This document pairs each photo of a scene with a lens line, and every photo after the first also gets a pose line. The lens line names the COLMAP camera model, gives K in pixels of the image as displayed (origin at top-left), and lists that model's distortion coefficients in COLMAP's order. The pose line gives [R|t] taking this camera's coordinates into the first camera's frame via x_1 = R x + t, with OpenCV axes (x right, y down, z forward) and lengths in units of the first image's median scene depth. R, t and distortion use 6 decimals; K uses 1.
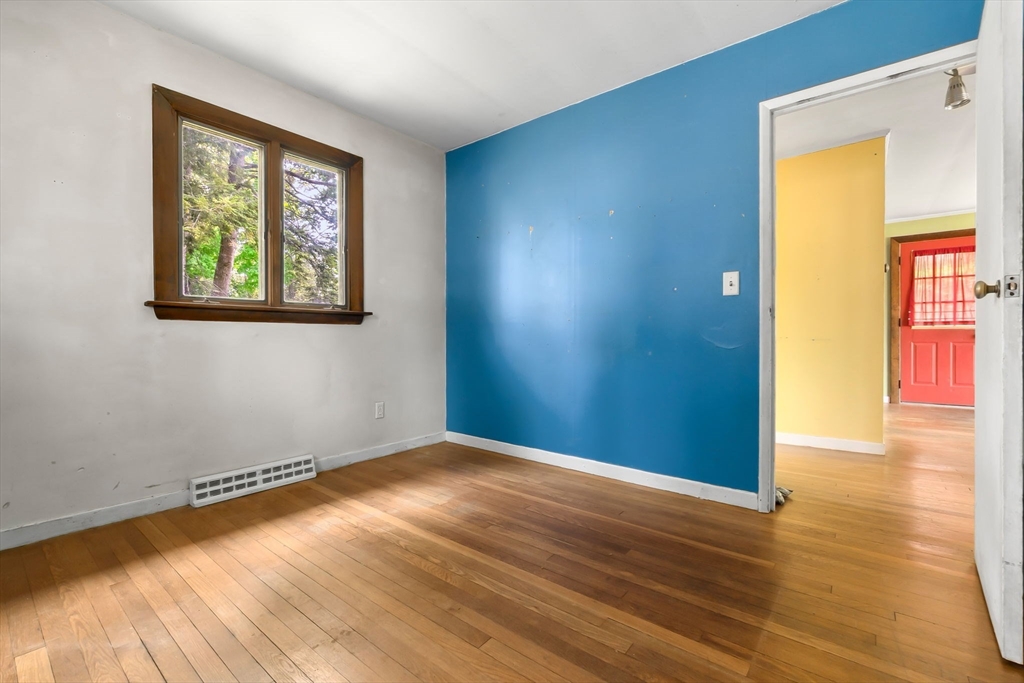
lens RADIAL K [[444.2, 0, 515.0], [0, 444.2, 336.5], [0, 0, 1]] dist [-0.000867, -0.000183]
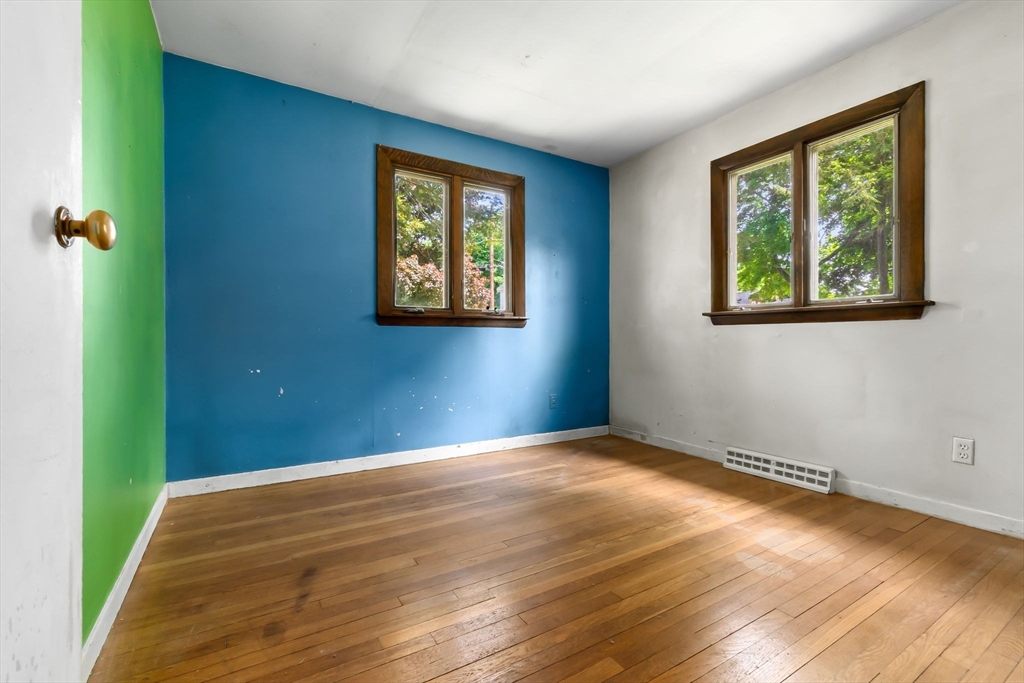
lens RADIAL K [[449.6, 0, 512.0], [0, 449.6, 341.5], [0, 0, 1]] dist [-0.001442, -0.000229]
pose [[-0.351709, 0.003960, -0.936101, 0.723974], [0.002834, 0.999991, 0.003166, 0.005929], [0.936105, -0.001540, -0.351717, 0.847892]]
